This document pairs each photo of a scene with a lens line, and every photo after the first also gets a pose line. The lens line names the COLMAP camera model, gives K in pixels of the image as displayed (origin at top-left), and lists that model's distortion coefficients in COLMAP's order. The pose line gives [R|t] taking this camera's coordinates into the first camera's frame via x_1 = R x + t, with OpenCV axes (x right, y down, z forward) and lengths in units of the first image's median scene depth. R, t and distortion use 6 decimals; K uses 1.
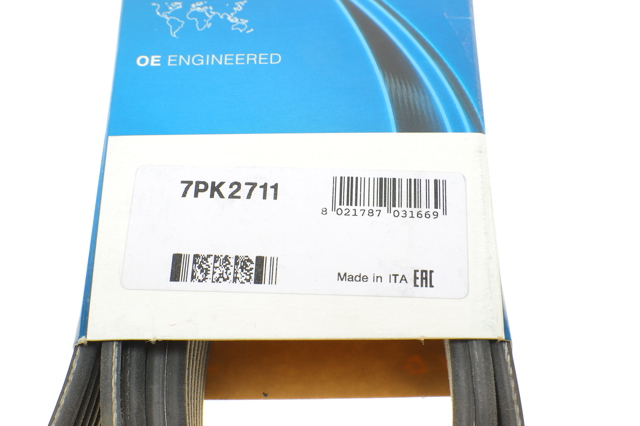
lens RADIAL K [[1467.8, 0, 320.4], [0, 1467.8, 213.2], [0, 0, 1]] dist [-0.357643, 0.000000]
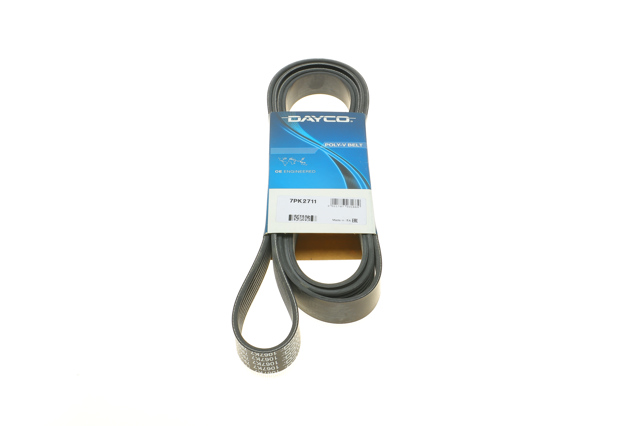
lens RADIAL K [[837.6, 0, 321.3], [0, 837.6, 212.9], [0, 0, 1]] dist [-0.002872, 0.000000]
pose [[0.999310, 0.012952, 0.034816, -0.090207], [-0.005723, 0.979740, -0.200192, 0.445871], [-0.036704, 0.199855, 0.979138, -1.102853]]
